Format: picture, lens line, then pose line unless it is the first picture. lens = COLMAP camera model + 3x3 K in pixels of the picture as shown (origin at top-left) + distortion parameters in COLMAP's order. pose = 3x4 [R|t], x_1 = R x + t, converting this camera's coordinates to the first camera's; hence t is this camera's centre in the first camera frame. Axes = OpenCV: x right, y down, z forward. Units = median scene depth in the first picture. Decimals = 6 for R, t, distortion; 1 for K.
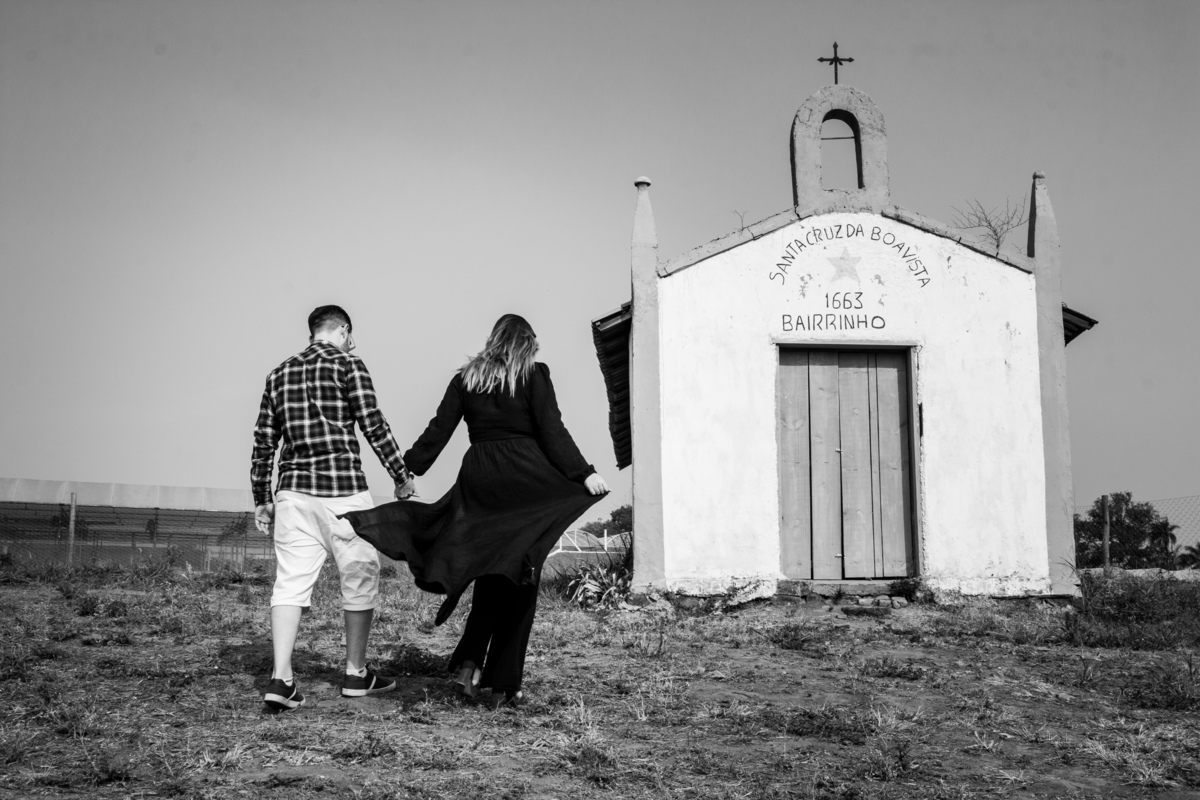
lens RADIAL K [[1238.8, 0, 601.7], [0, 1238.8, 409.2], [0, 0, 1]] dist [0.014851, 0.000000]
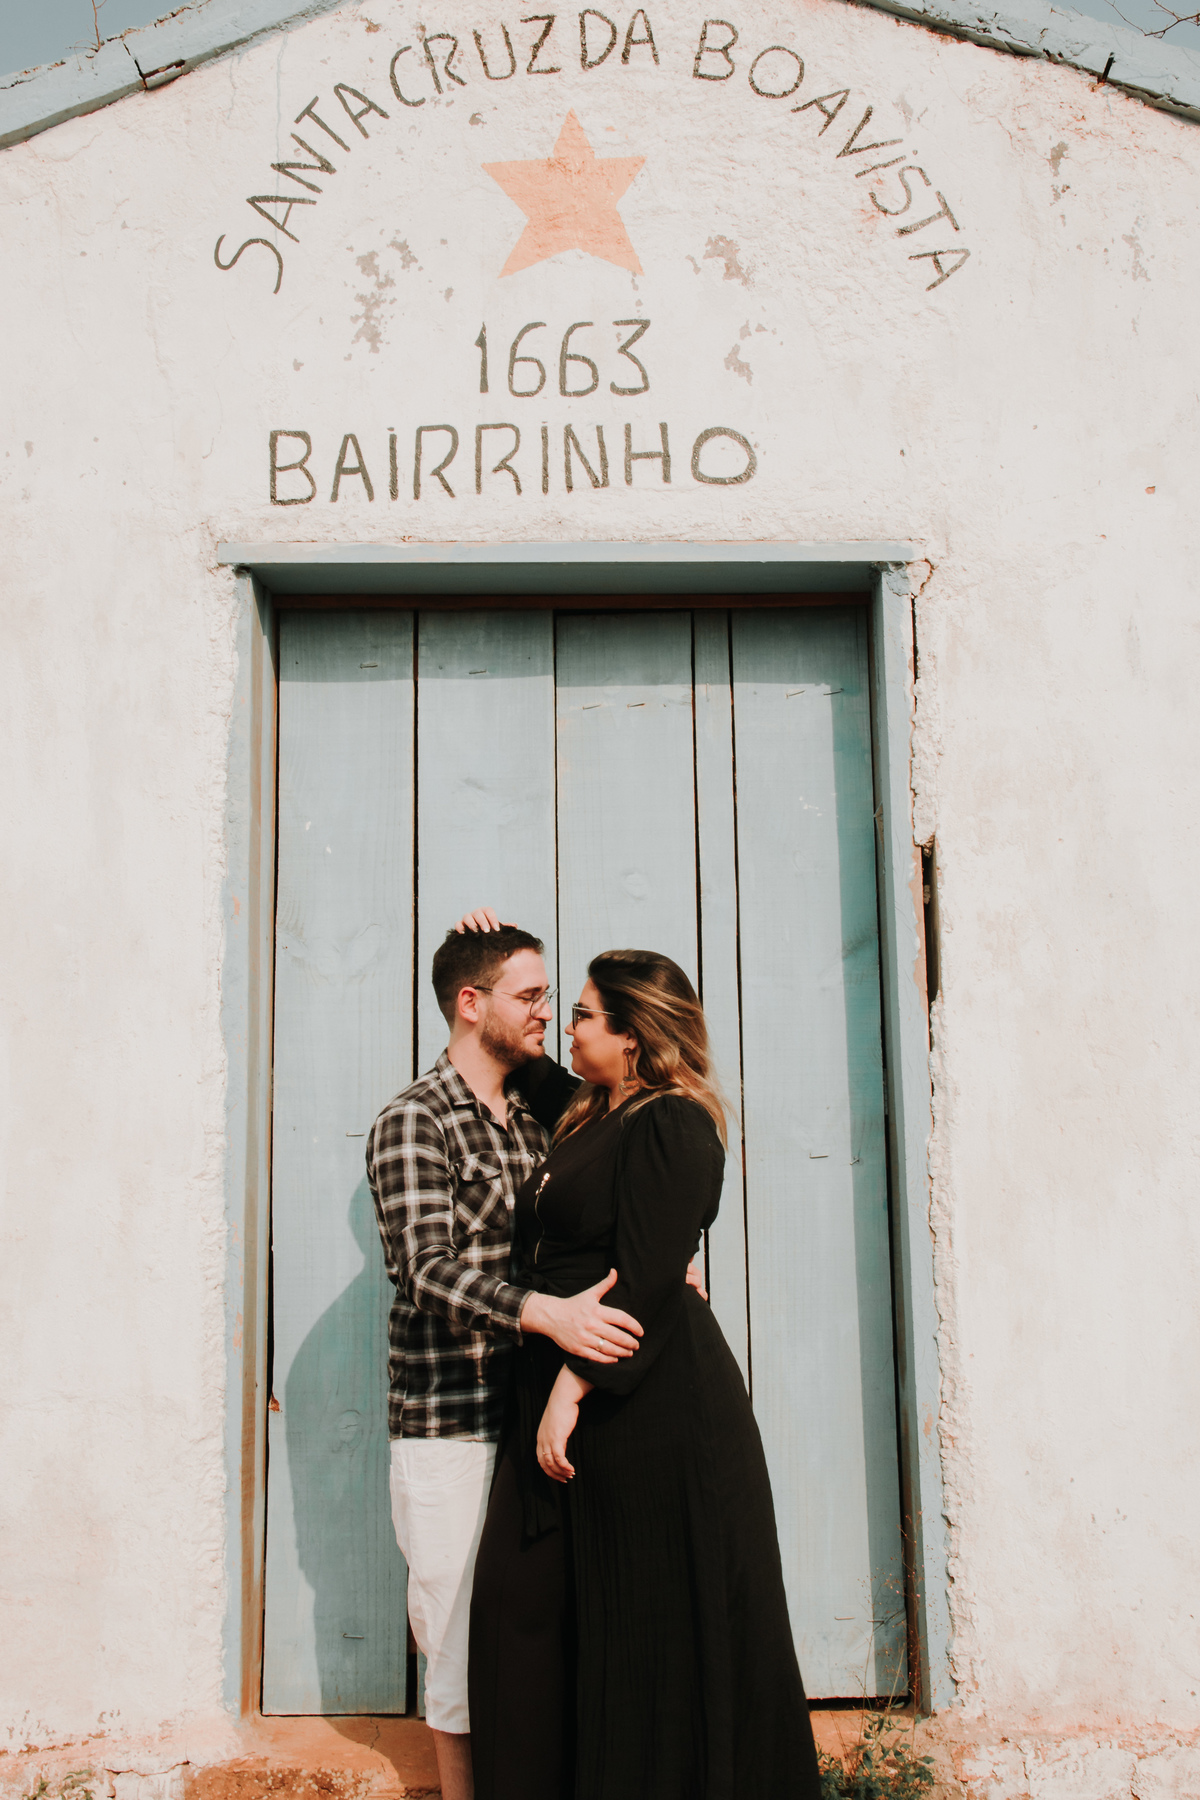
lens RADIAL K [[2026.0, 0, 613.1], [0, 2026.0, 900.7], [0, 0, 1]] dist [0.031368, 0.000000]
pose [[0.999839, -0.017739, 0.002787, 0.201223], [0.017783, 0.999702, -0.016738, 0.010062], [-0.002489, 0.016785, 0.999856, 0.656478]]
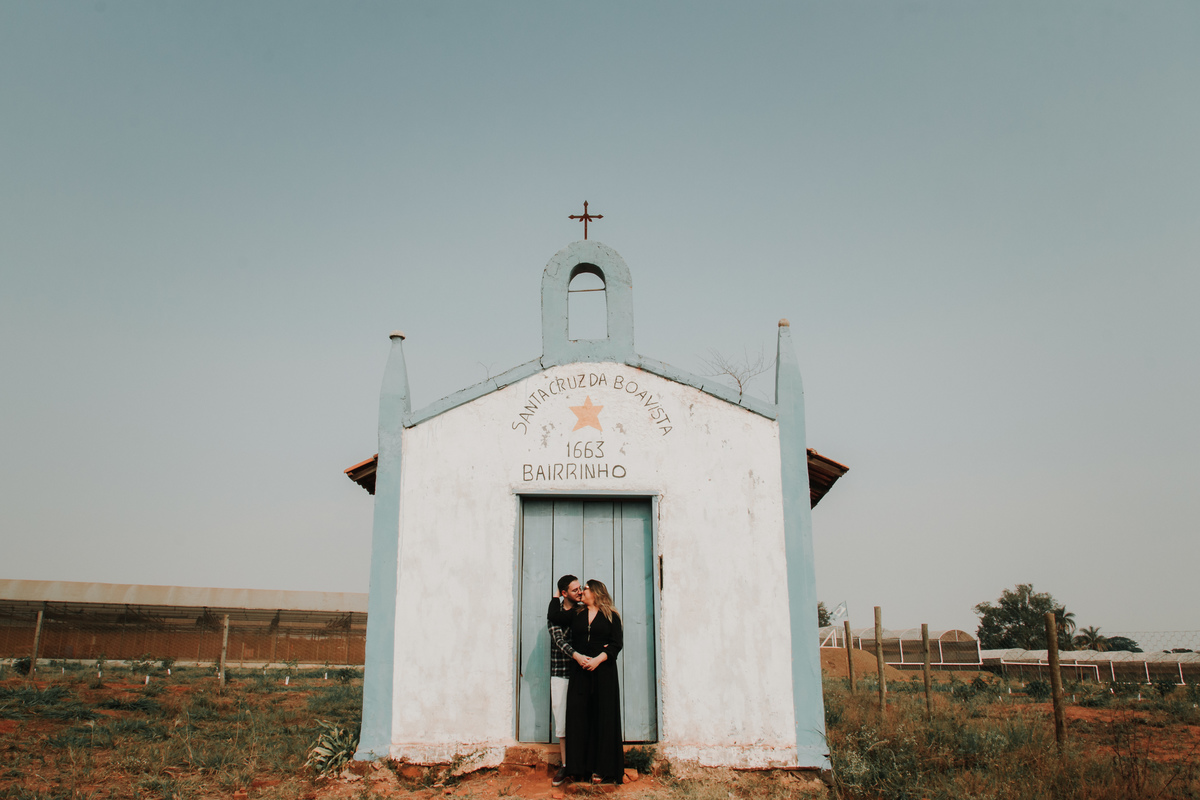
lens RADIAL K [[944.0, 0, 569.8], [0, 944.0, 397.7], [0, 0, 1]] dist [0.029978, -0.018301]
pose [[0.998610, -0.012043, -0.051314, 0.222100], [0.005667, 0.992437, -0.122622, -0.036293], [0.052403, 0.122161, 0.991126, 0.244398]]
